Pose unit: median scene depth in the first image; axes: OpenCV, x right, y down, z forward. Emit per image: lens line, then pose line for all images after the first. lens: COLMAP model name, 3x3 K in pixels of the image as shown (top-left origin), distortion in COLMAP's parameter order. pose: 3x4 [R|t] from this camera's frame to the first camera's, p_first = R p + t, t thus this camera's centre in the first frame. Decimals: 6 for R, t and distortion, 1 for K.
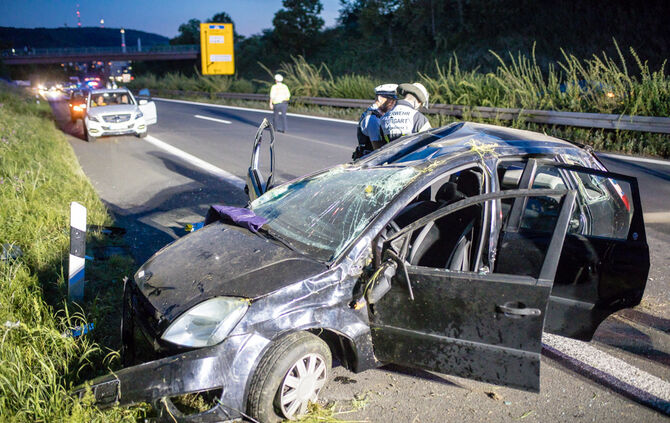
lens RADIAL K [[739.4, 0, 335.0], [0, 739.4, 211.5], [0, 0, 1]] dist [-0.012459, -0.001831]
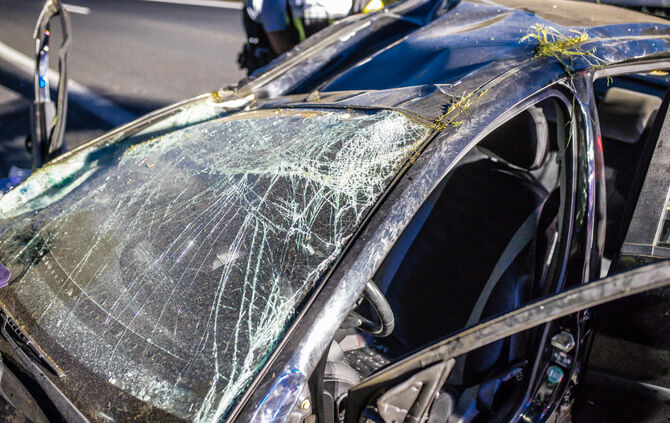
lens RADIAL K [[739.4, 0, 335.0], [0, 739.4, 211.5], [0, 0, 1]] dist [-0.012459, -0.001831]
pose [[0.988296, -0.076949, 0.131717, 0.020152], [0.055911, 0.986085, 0.156560, -0.061517], [-0.141931, -0.147363, 0.978846, 0.563668]]
